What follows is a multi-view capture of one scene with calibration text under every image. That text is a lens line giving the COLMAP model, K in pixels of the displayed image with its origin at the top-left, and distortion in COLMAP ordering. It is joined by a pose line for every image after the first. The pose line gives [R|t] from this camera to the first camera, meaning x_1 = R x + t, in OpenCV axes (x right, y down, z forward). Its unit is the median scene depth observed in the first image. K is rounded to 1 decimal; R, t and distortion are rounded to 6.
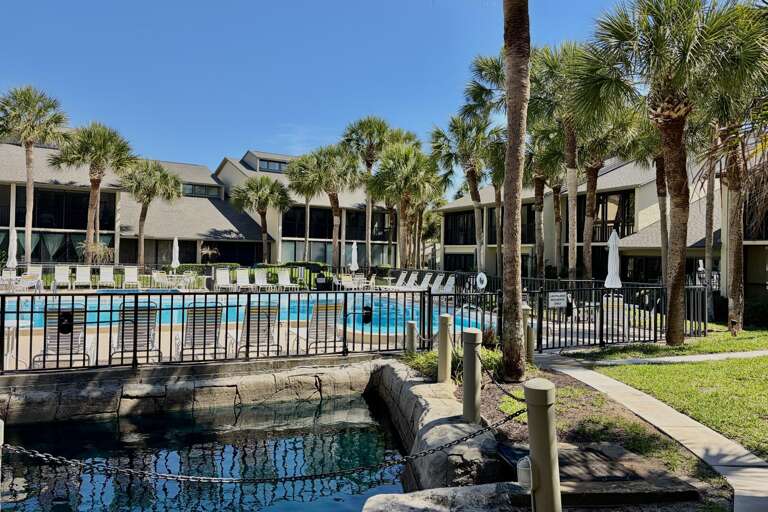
lens RADIAL K [[572.4, 0, 383.7], [0, 572.4, 253.9], [0, 0, 1]] dist [-0.000430, 0.000422]
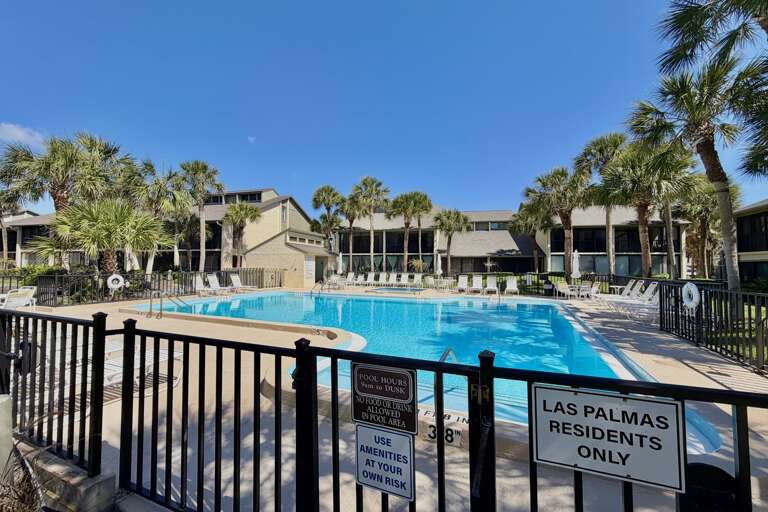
lens RADIAL K [[303.7, 0, 385.1], [0, 303.7, 256.8], [0, 0, 1]] dist [0.000317, 0.000140]
pose [[0.647775, -0.038696, -0.760848, 0.123287], [0.008424, 0.999012, -0.043636, 0.008716], [0.761785, 0.021857, 0.647461, 0.303301]]
